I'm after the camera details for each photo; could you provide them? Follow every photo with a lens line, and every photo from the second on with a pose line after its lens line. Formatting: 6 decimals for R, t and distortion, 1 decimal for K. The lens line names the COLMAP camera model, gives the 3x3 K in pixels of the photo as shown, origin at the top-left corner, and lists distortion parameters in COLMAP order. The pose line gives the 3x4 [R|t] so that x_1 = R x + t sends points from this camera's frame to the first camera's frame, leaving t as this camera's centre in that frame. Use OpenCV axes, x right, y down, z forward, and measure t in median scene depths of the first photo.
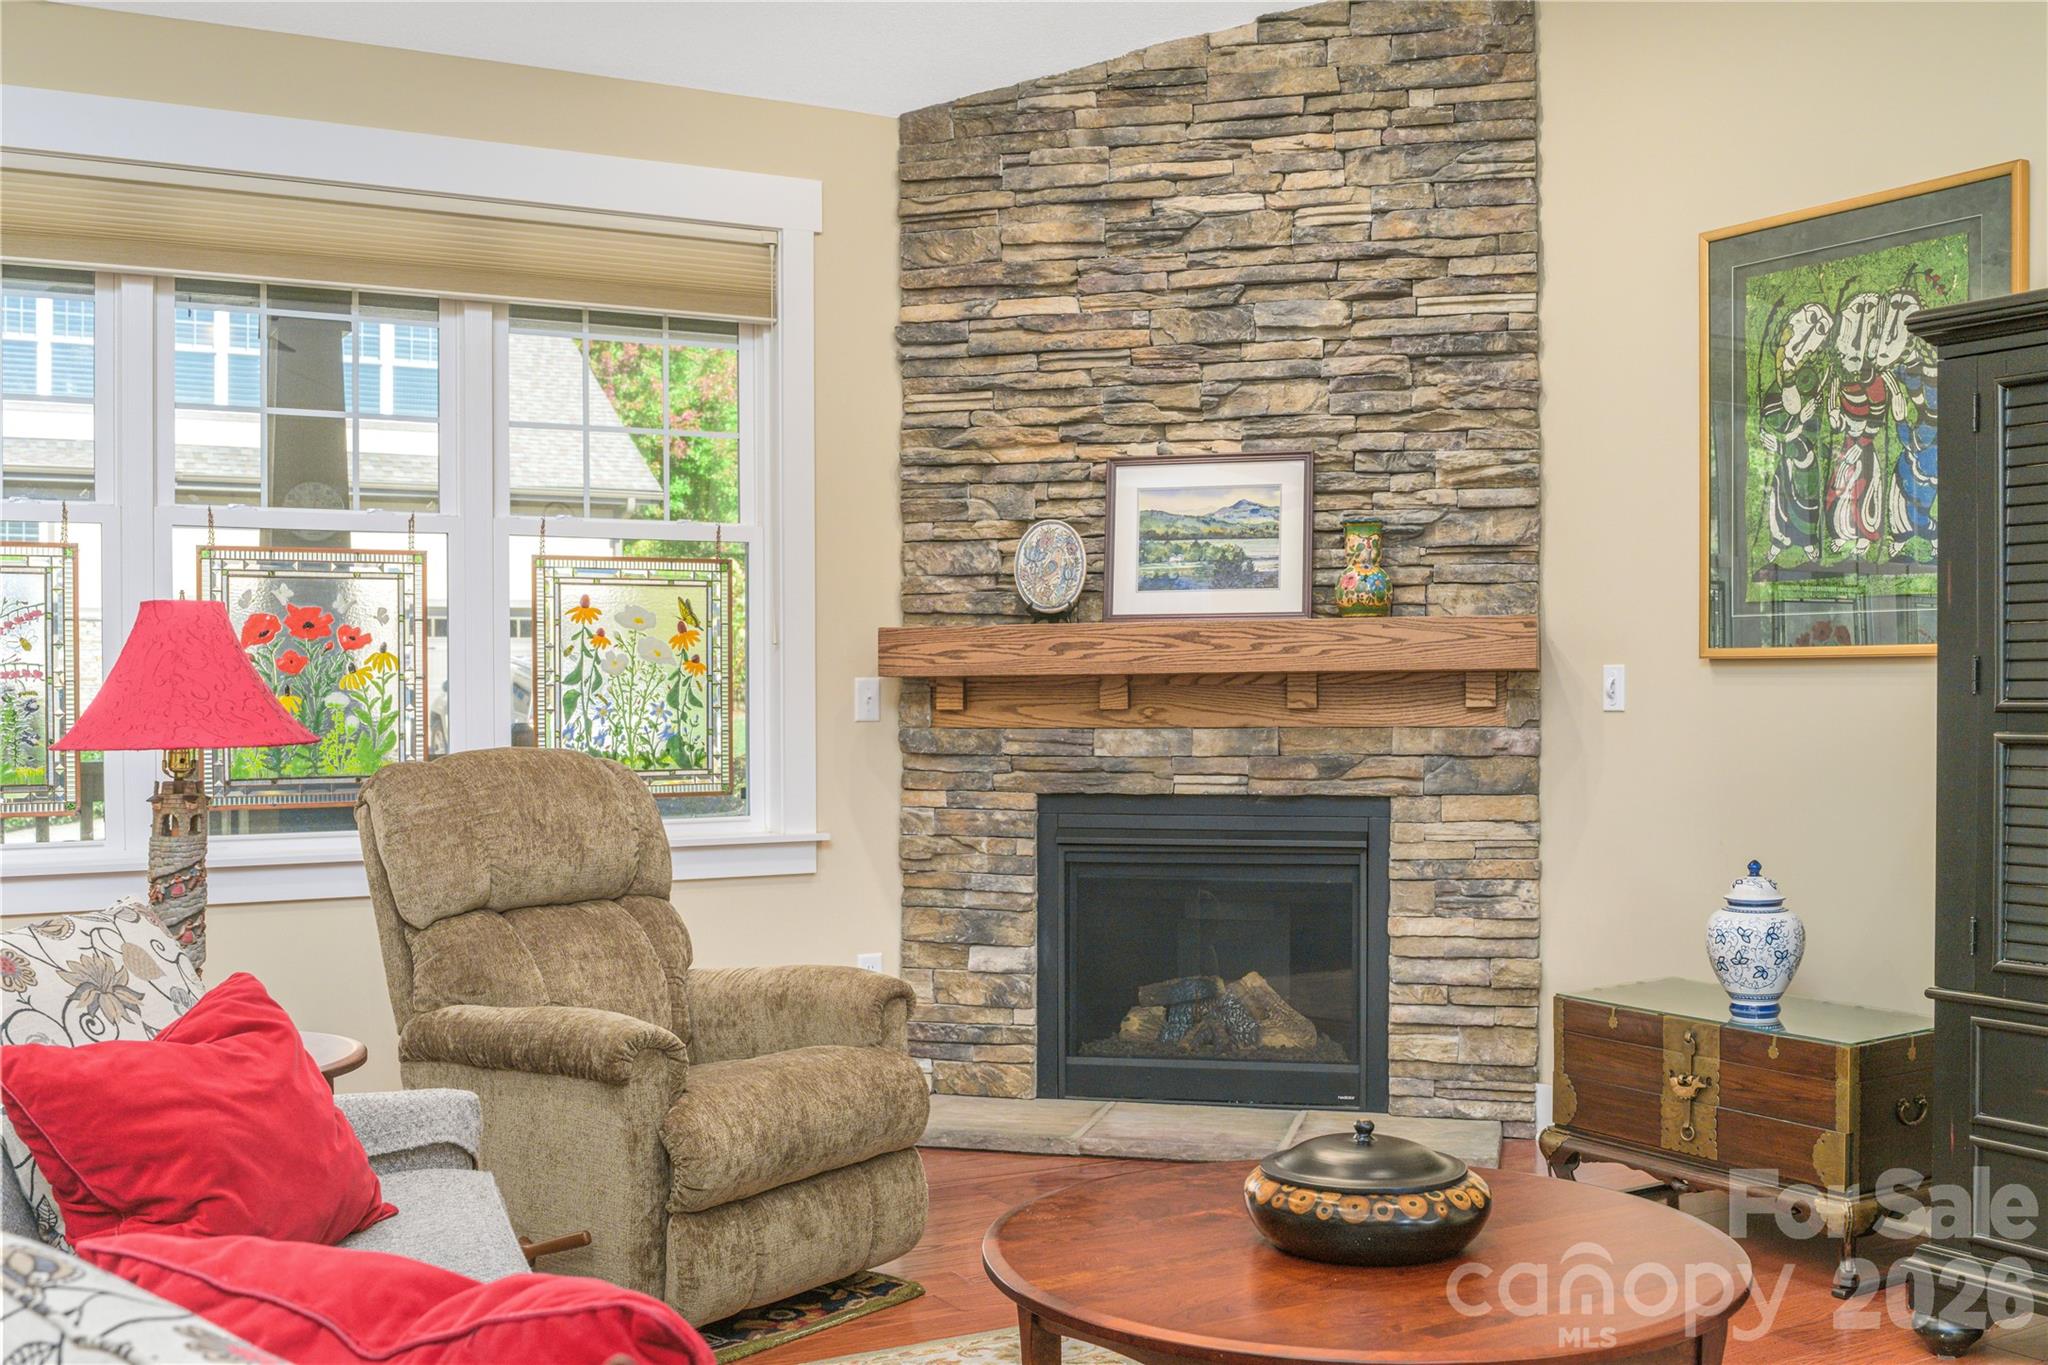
lens RADIAL K [[2070.5, 0, 1035.3], [0, 2070.5, 768.7], [0, 0, 1]] dist [-0.057746, 0.000000]
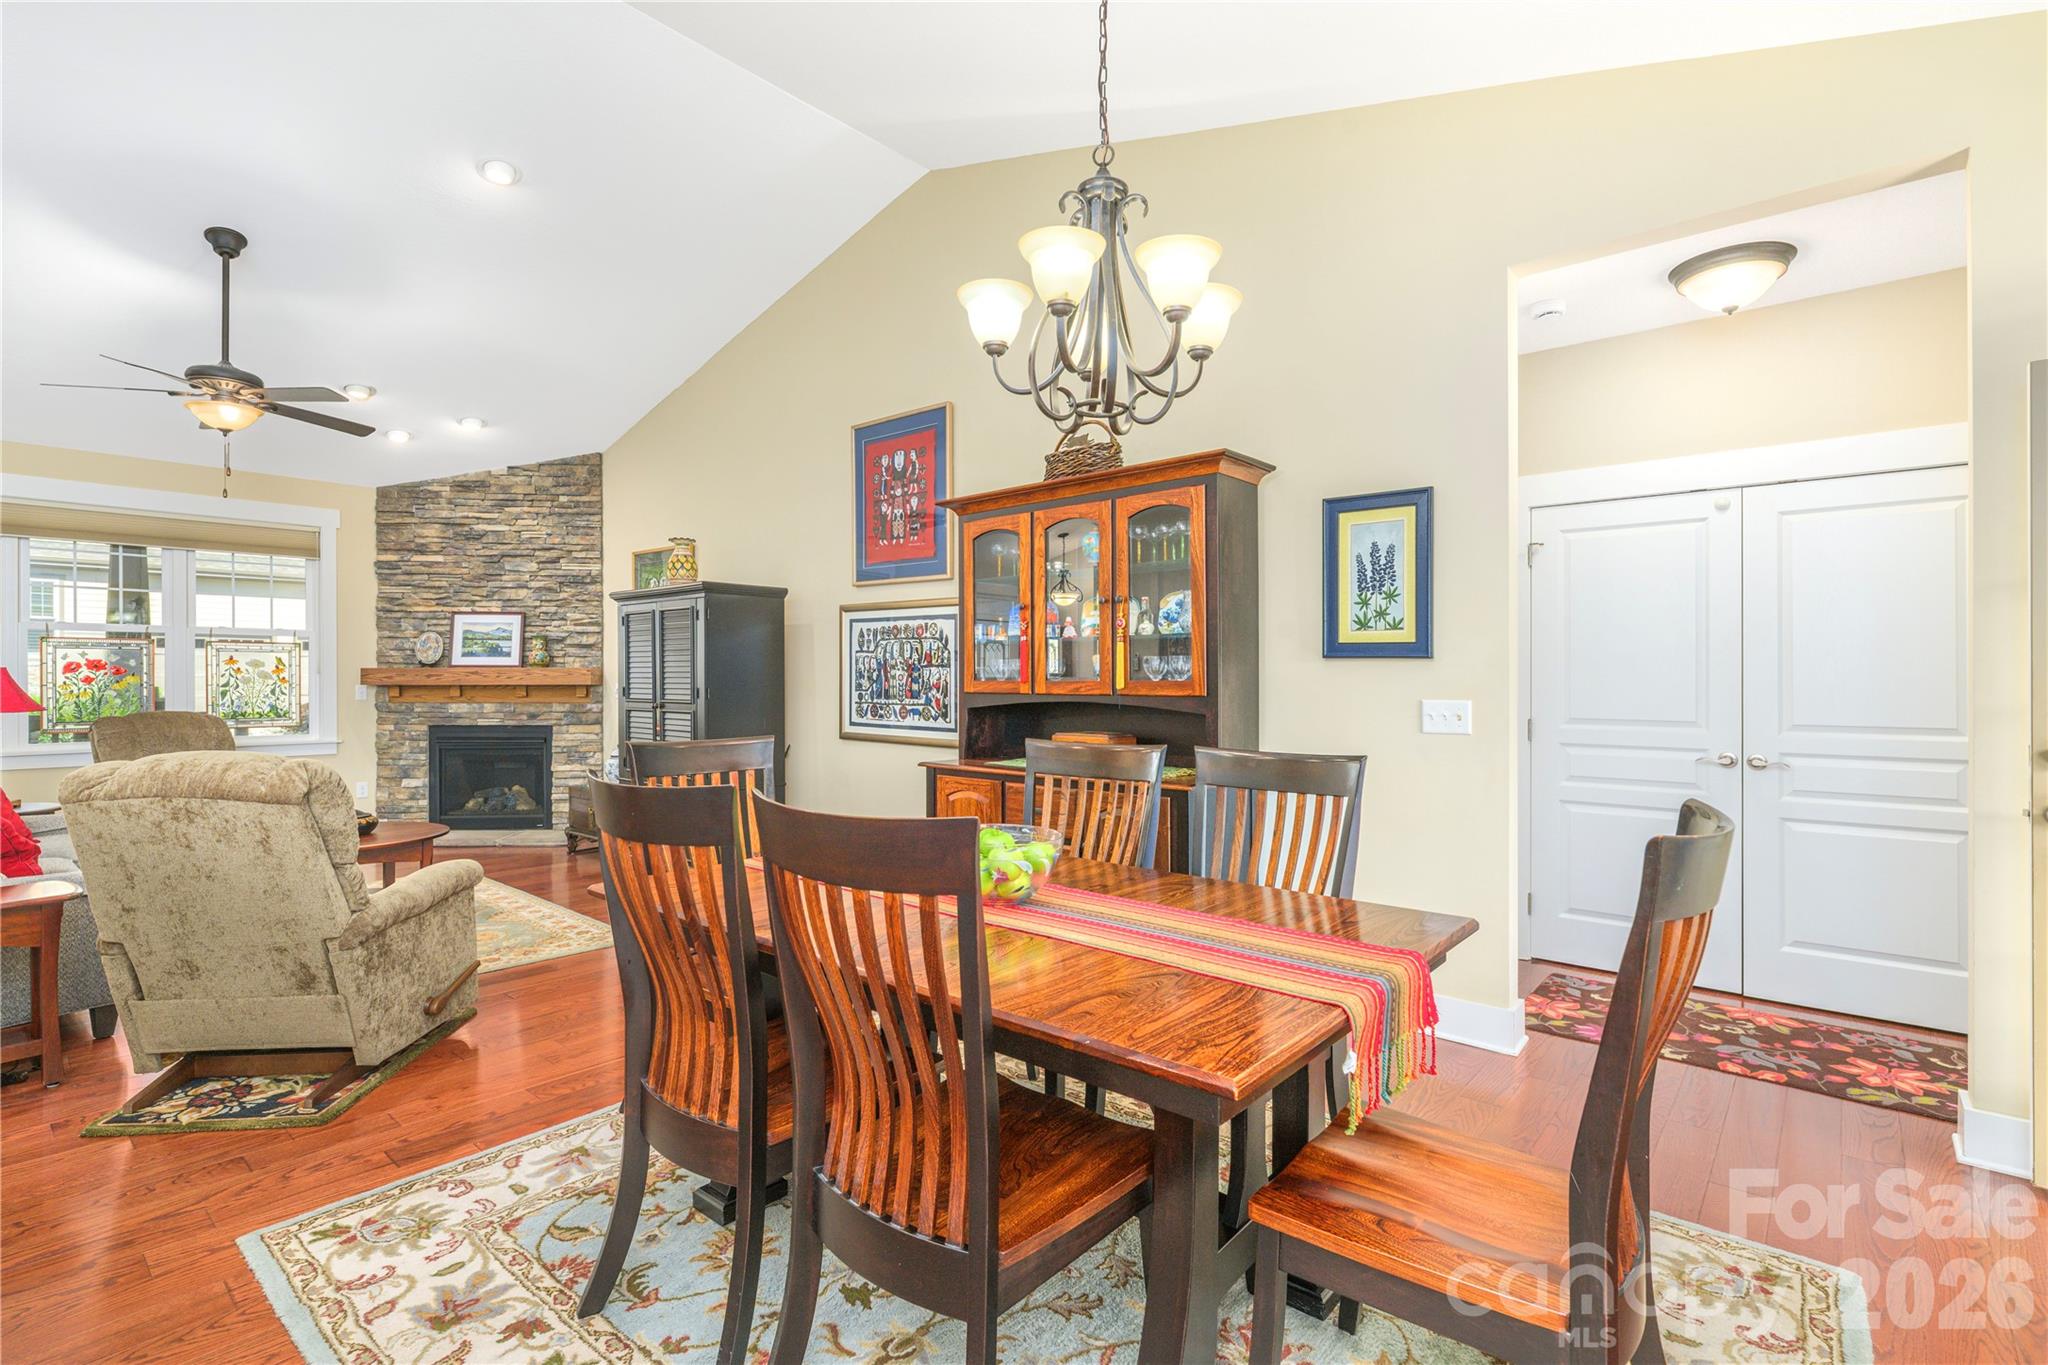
lens RADIAL K [[936.1, 0, 1025.3], [0, 936.1, 687.3], [0, 0, 1]] dist [-0.002905, -0.000496]
pose [[0.945186, 0.005380, 0.326489, 0.381696], [0.002657, 0.999704, -0.024167, -0.007639], [-0.326523, 0.023710, 0.944892, -0.537455]]
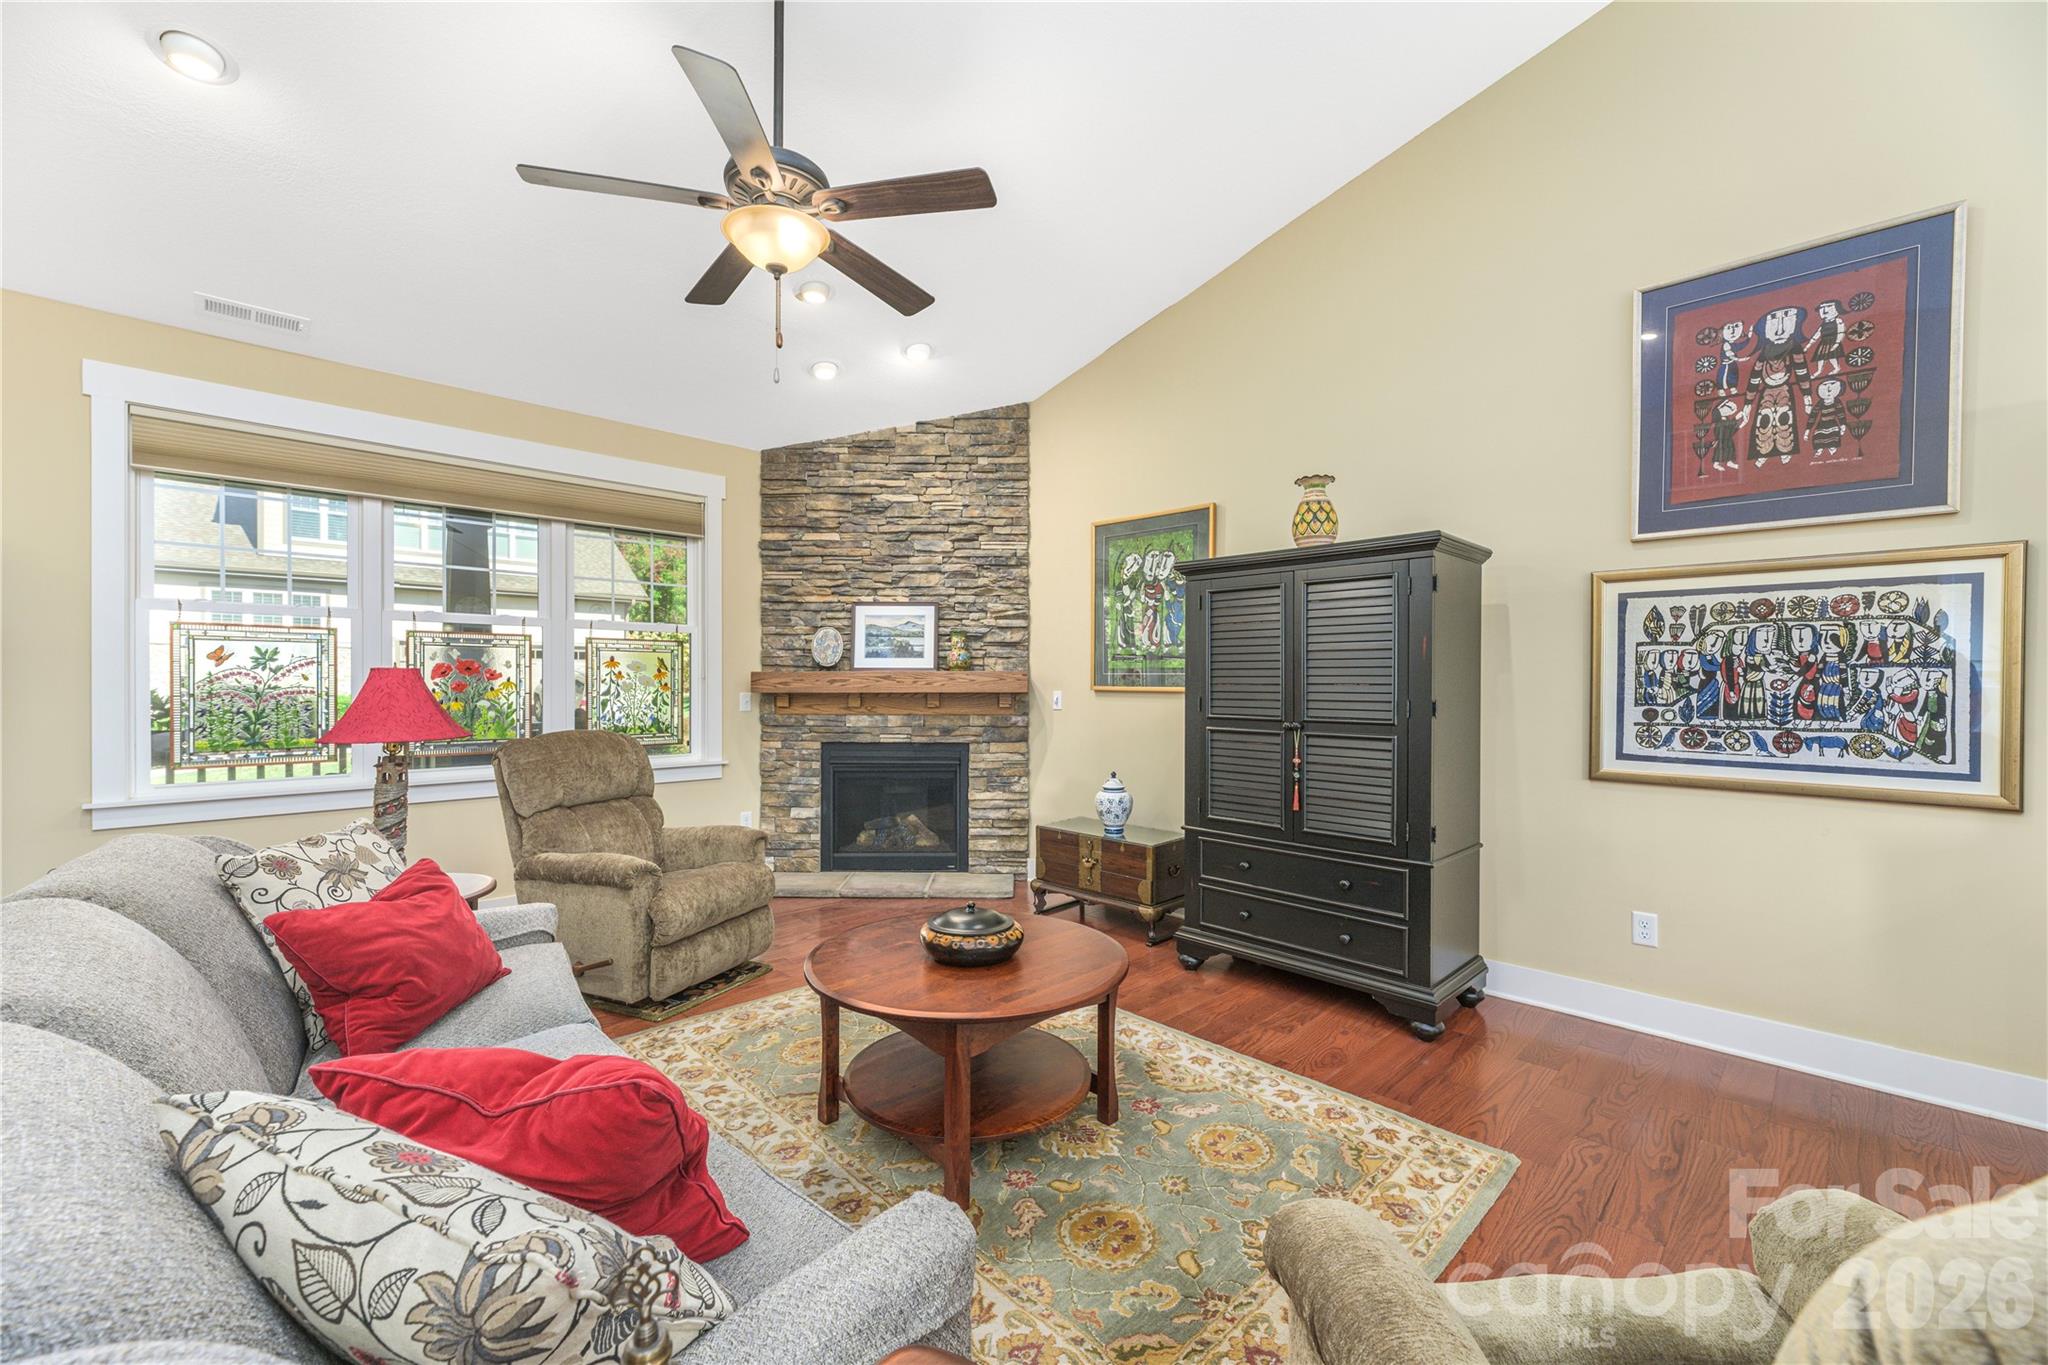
lens RADIAL K [[823.1, 0, 1026.1], [0, 823.1, 697.6], [0, 0, 1]] dist [0.000929, 0.000095]
pose [[0.968061, 0.003771, 0.250687, -0.008735], [0.000253, 0.999872, -0.016018, -0.025039], [-0.250715, 0.015570, 0.967936, 0.031727]]
